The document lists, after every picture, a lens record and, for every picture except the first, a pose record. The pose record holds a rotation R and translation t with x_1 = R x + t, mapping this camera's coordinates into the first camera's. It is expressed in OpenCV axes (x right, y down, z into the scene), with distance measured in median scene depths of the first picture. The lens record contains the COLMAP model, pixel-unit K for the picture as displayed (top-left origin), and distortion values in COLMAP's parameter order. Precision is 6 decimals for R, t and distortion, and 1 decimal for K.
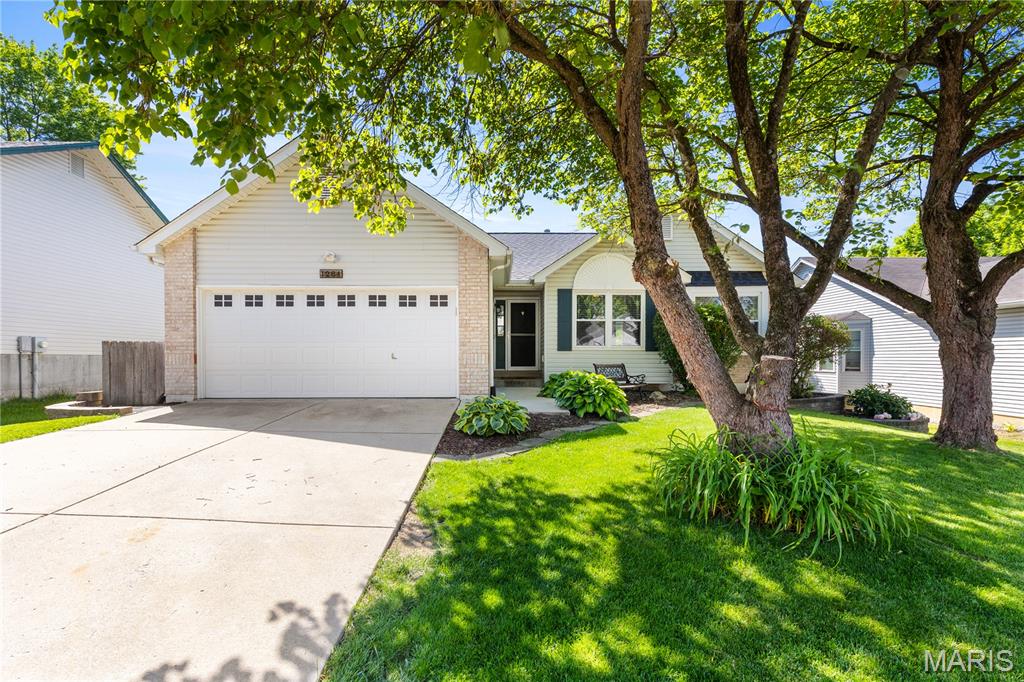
lens RADIAL K [[463.2, 0, 512.0], [0, 463.2, 341.0], [0, 0, 1]] dist [0.011767, 0.000617]
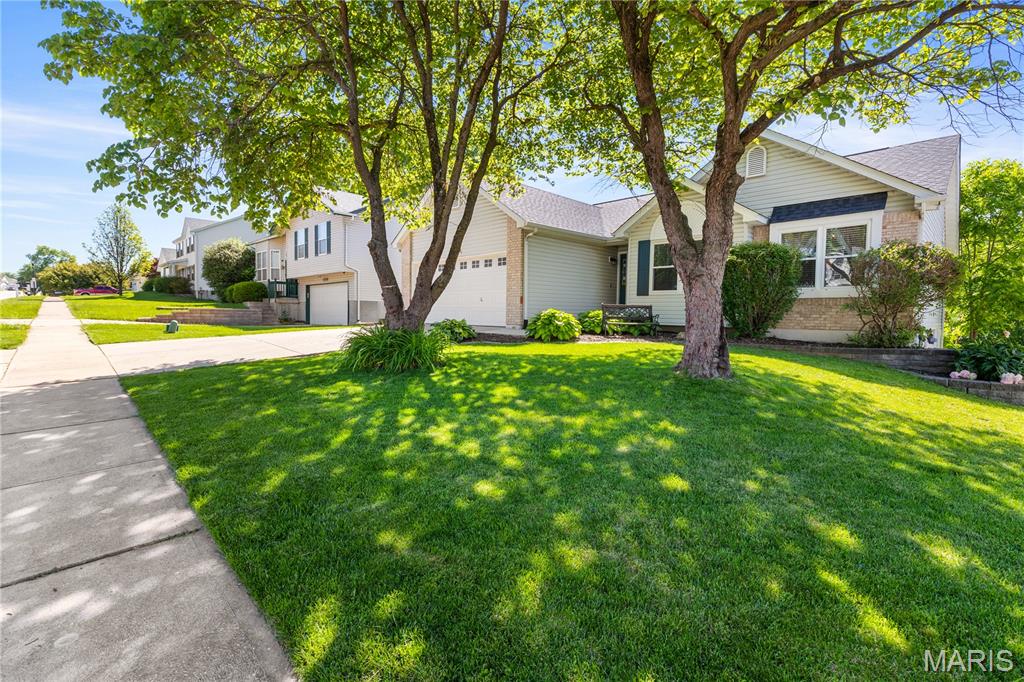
lens RADIAL K [[463.2, 0, 512.0], [0, 463.2, 341.0], [0, 0, 1]] dist [0.011767, 0.000617]
pose [[0.694044, 0.052480, -0.718017, 0.883752], [0.010719, 0.996476, 0.083194, 0.041016], [0.719853, -0.065437, 0.691035, -0.018283]]
